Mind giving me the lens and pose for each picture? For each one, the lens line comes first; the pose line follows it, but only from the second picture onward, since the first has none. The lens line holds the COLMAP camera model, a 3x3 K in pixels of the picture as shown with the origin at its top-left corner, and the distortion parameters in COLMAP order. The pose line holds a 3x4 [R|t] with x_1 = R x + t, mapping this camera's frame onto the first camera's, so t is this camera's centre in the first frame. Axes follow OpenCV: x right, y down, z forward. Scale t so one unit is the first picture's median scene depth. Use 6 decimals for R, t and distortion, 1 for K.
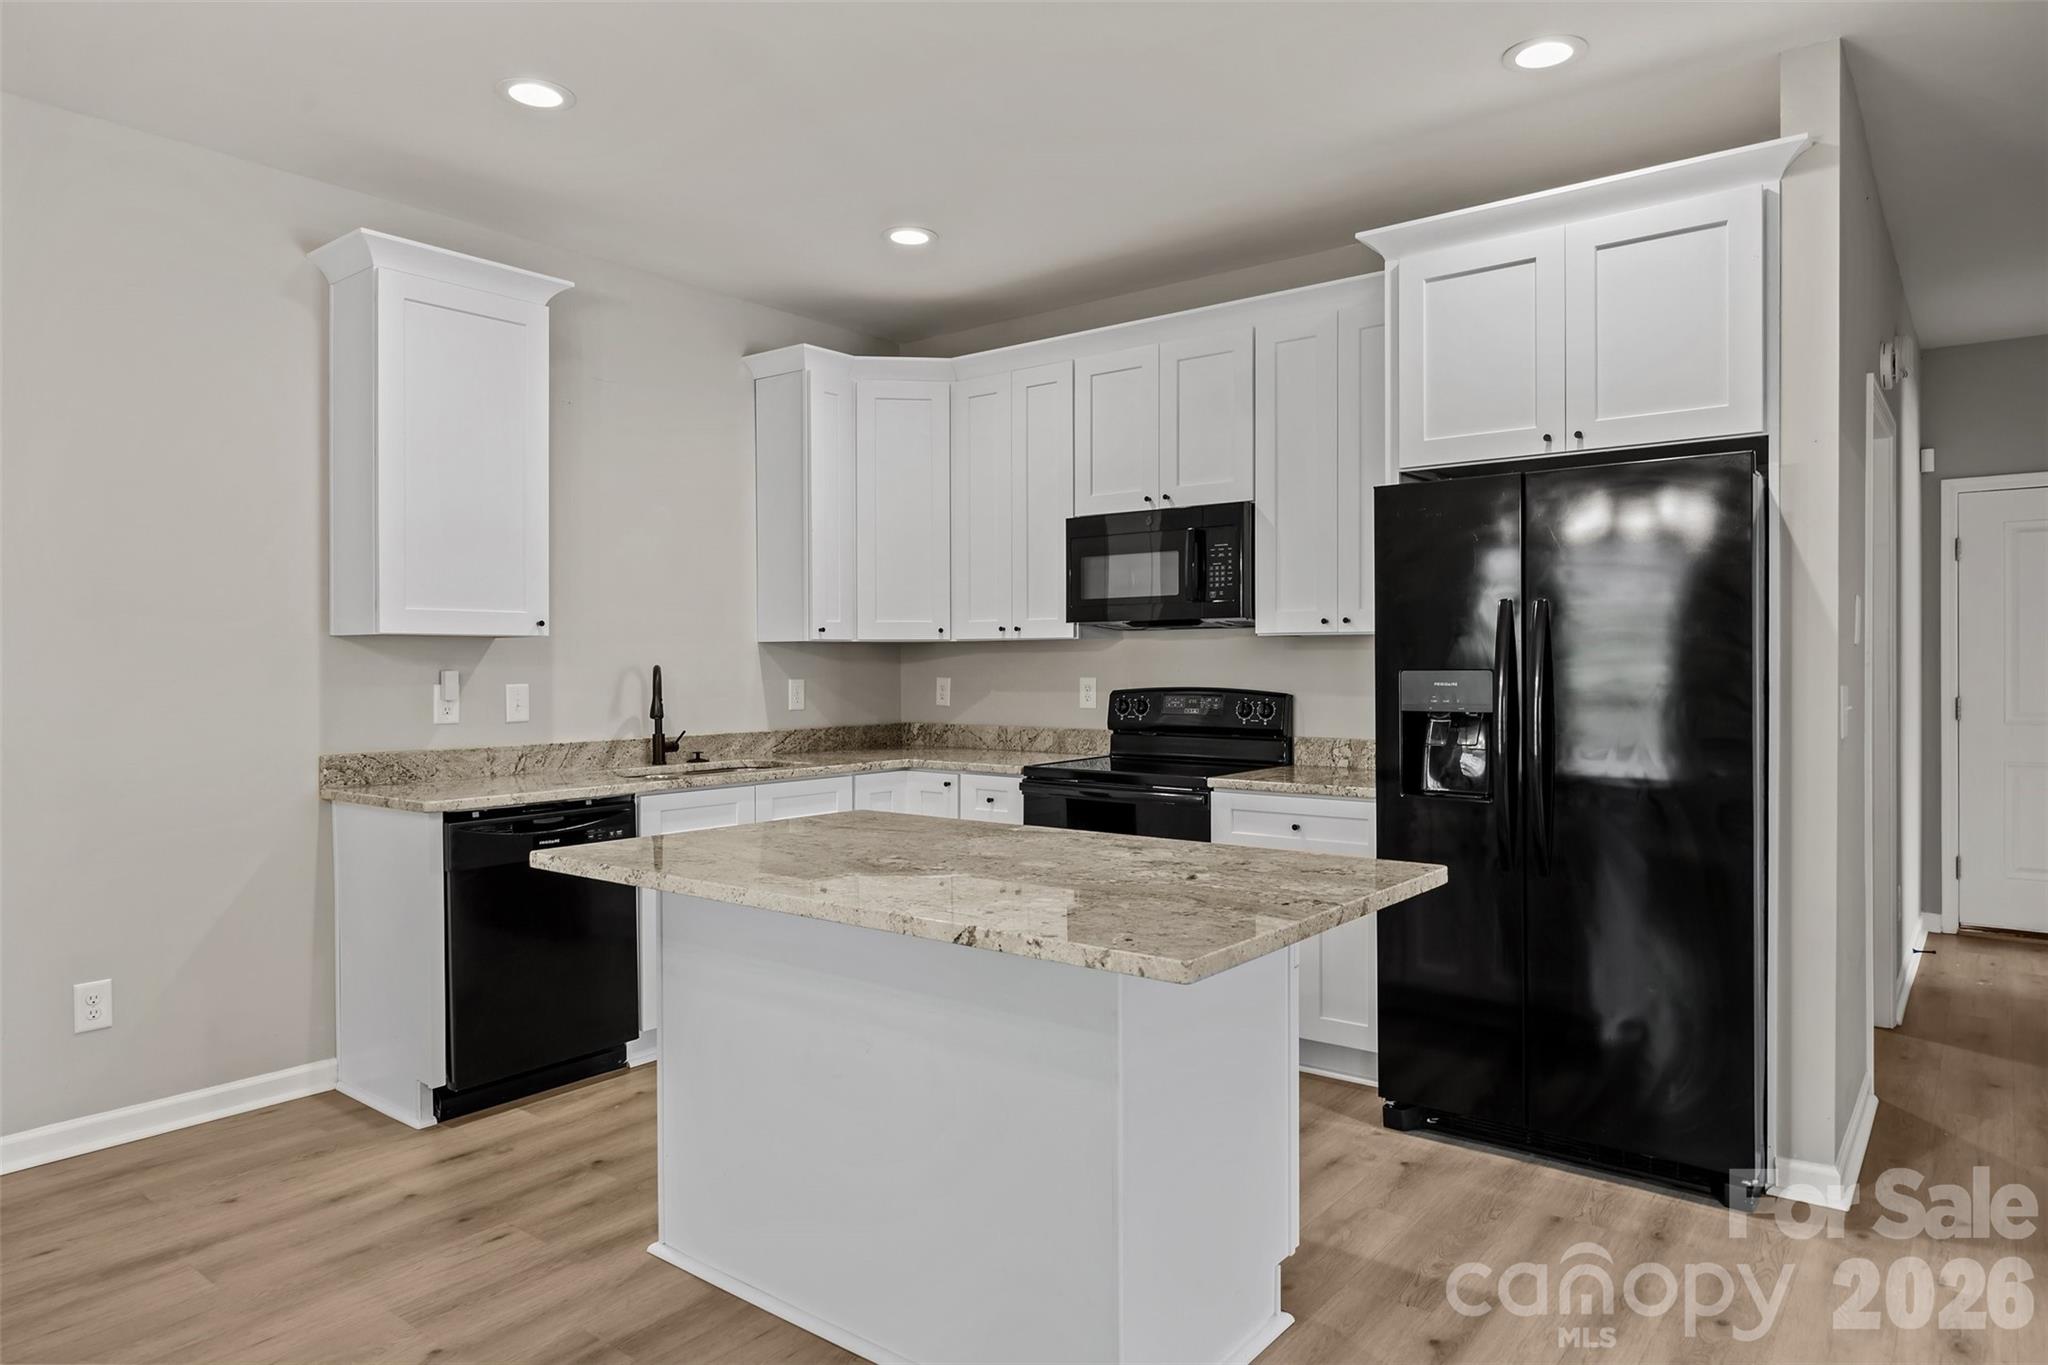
lens RADIAL K [[1247.2, 0, 1028.7], [0, 1247.2, 666.8], [0, 0, 1]] dist [-0.006404, 0.000477]
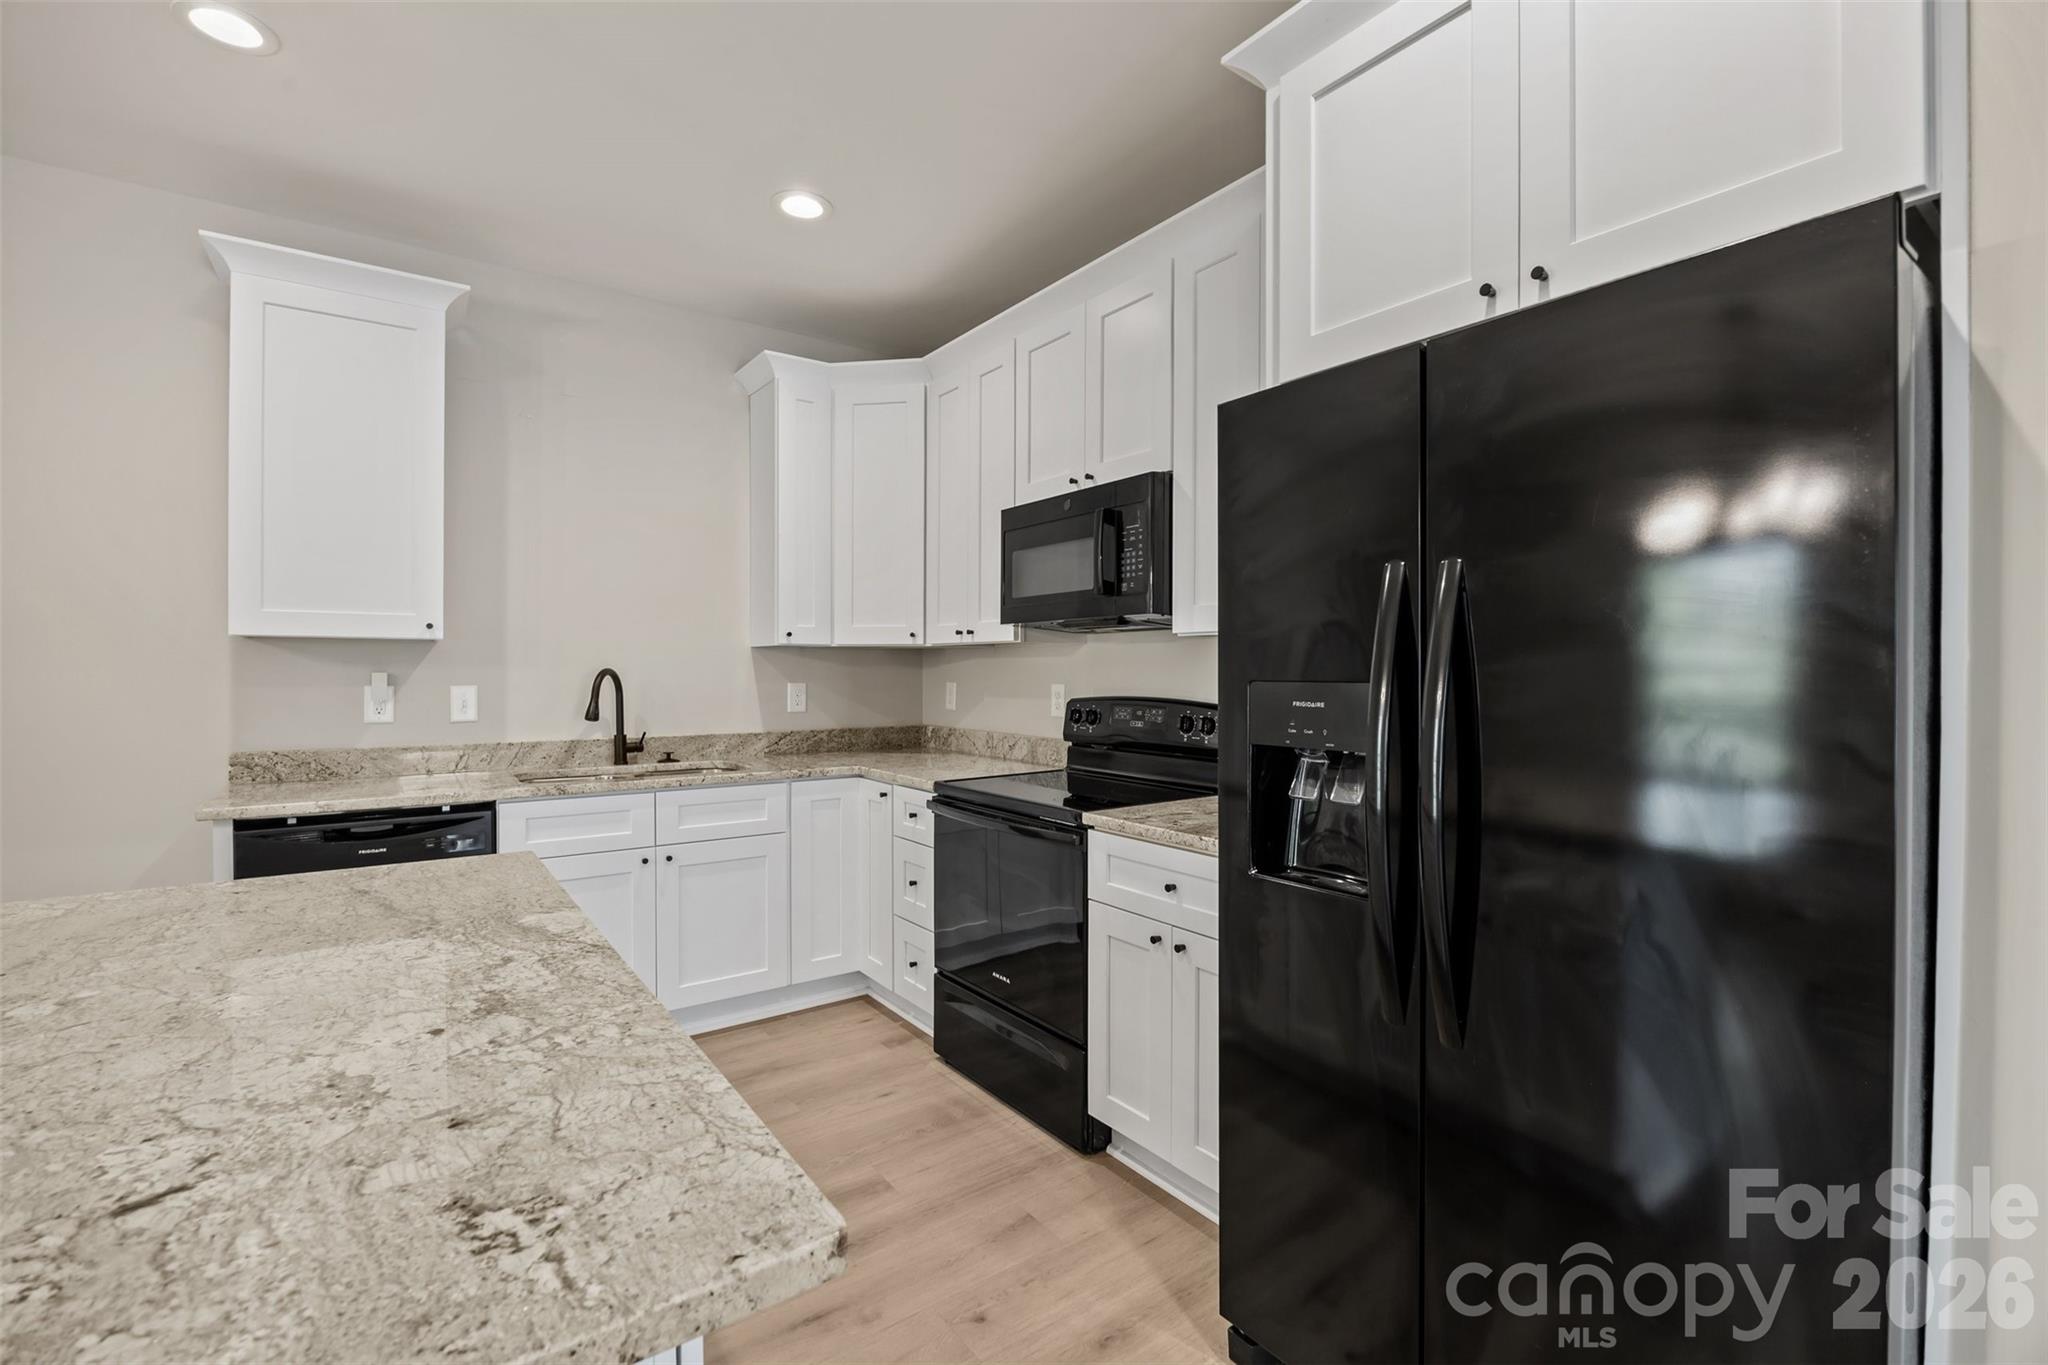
lens RADIAL K [[890.0, 0, 1028.8], [0, 890.0, 675.3], [0, 0, 1]] dist [-0.015538, 0.000140]
pose [[0.963355, 0.007149, -0.268134, 0.233685], [-0.005887, 0.999967, 0.005511, -0.001681], [0.268164, -0.003731, 0.963366, 0.391415]]
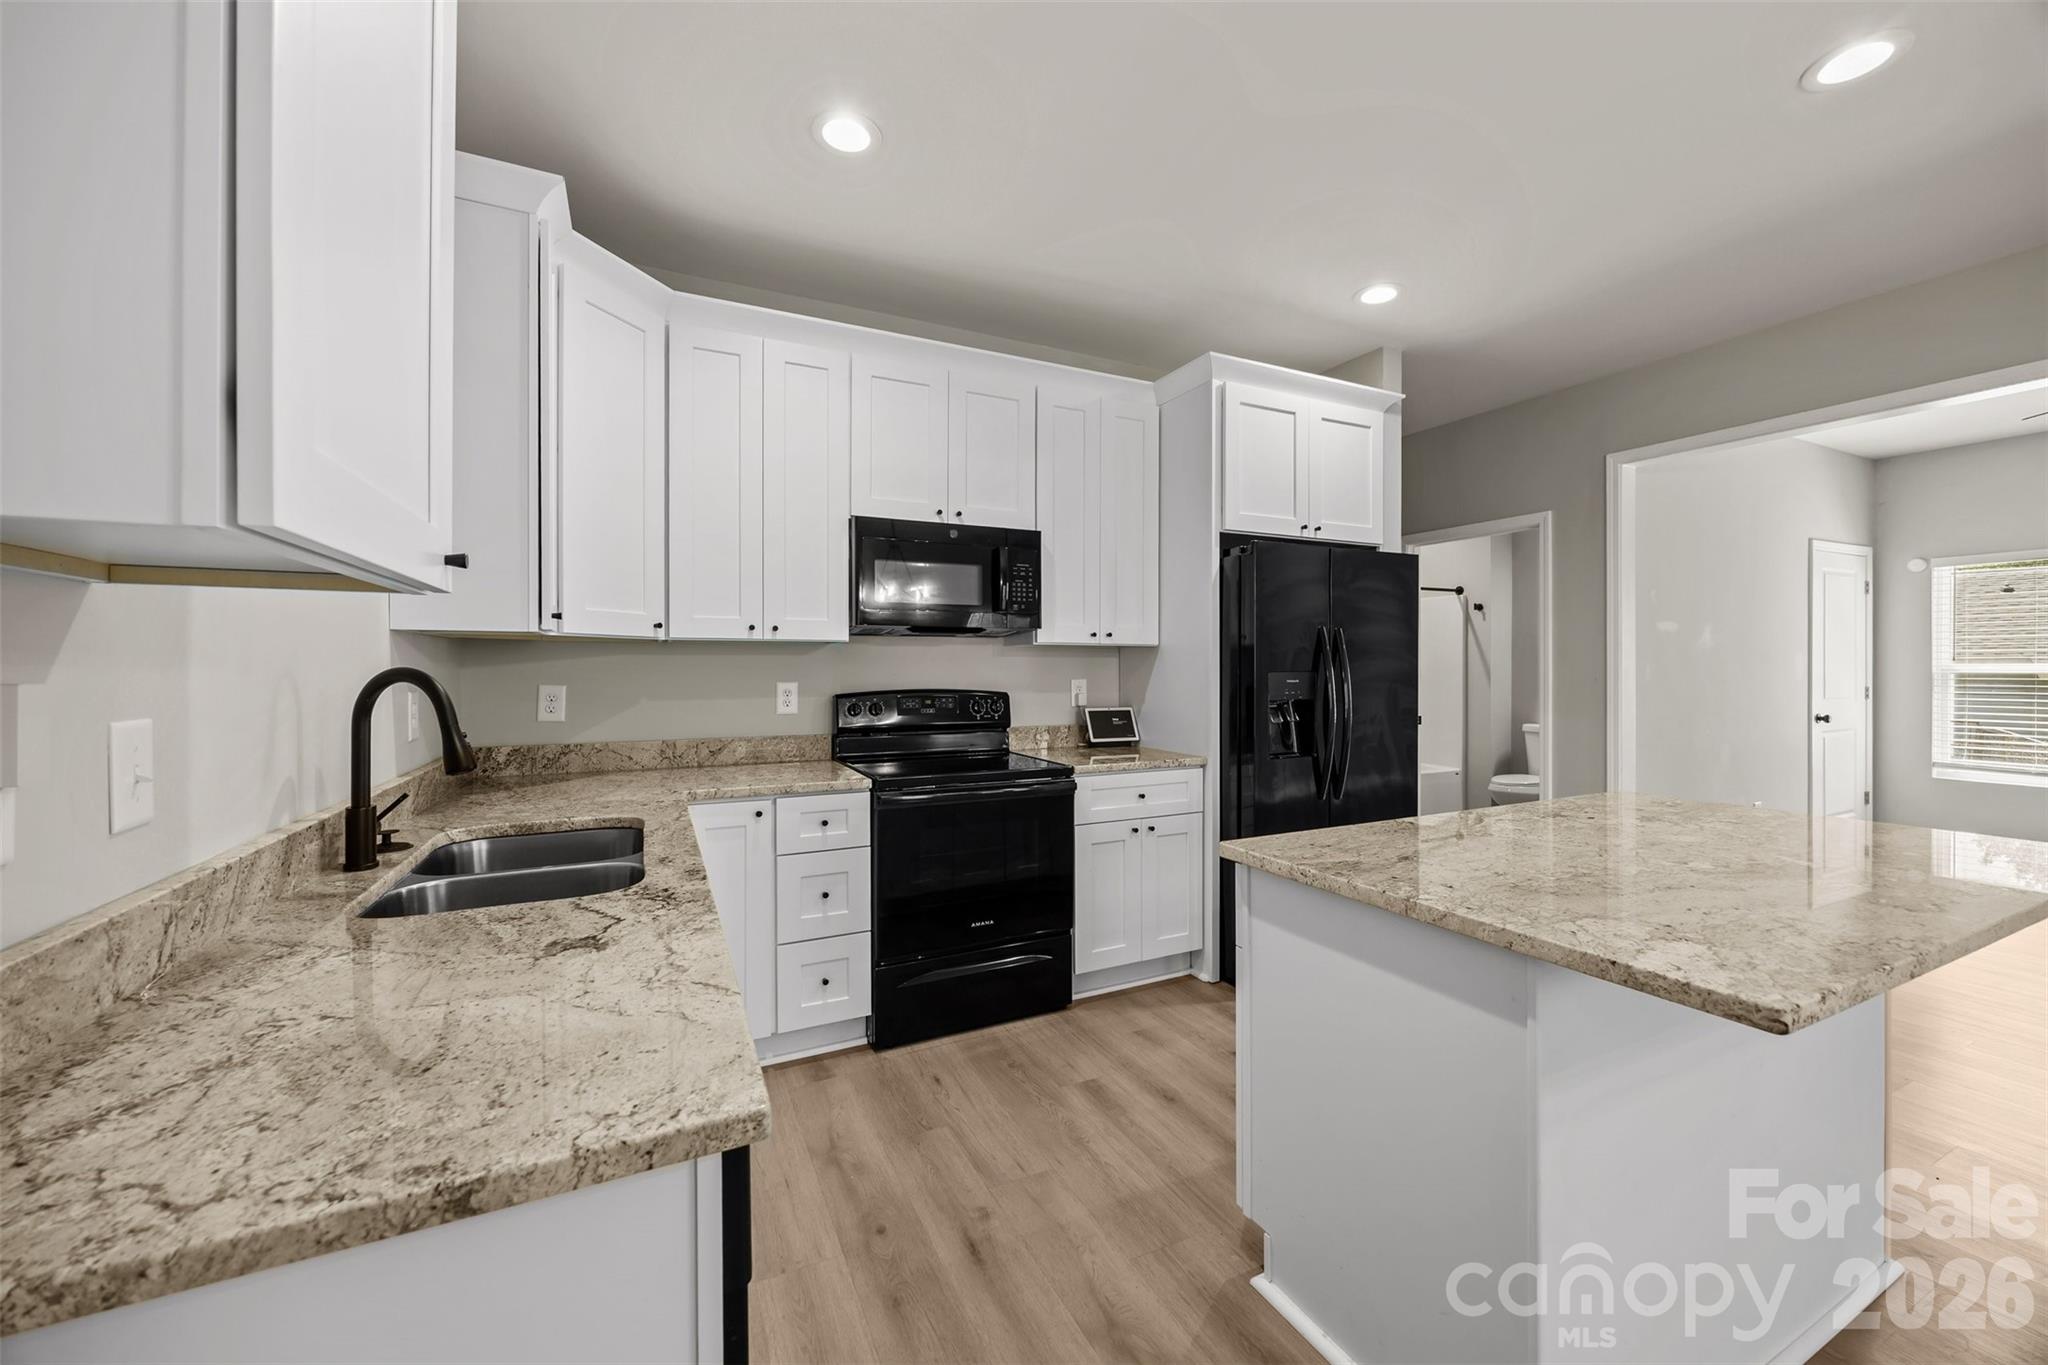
lens RADIAL K [[787.0, 0, 1027.4], [0, 787.0, 669.4], [0, 0, 1]] dist [-0.001460, -0.000061]
pose [[0.434826, 0.000752, 0.900514, -0.475527], [0.002854, 0.999993, -0.002213, 0.000747], [-0.900510, 0.003533, 0.434821, 0.642402]]
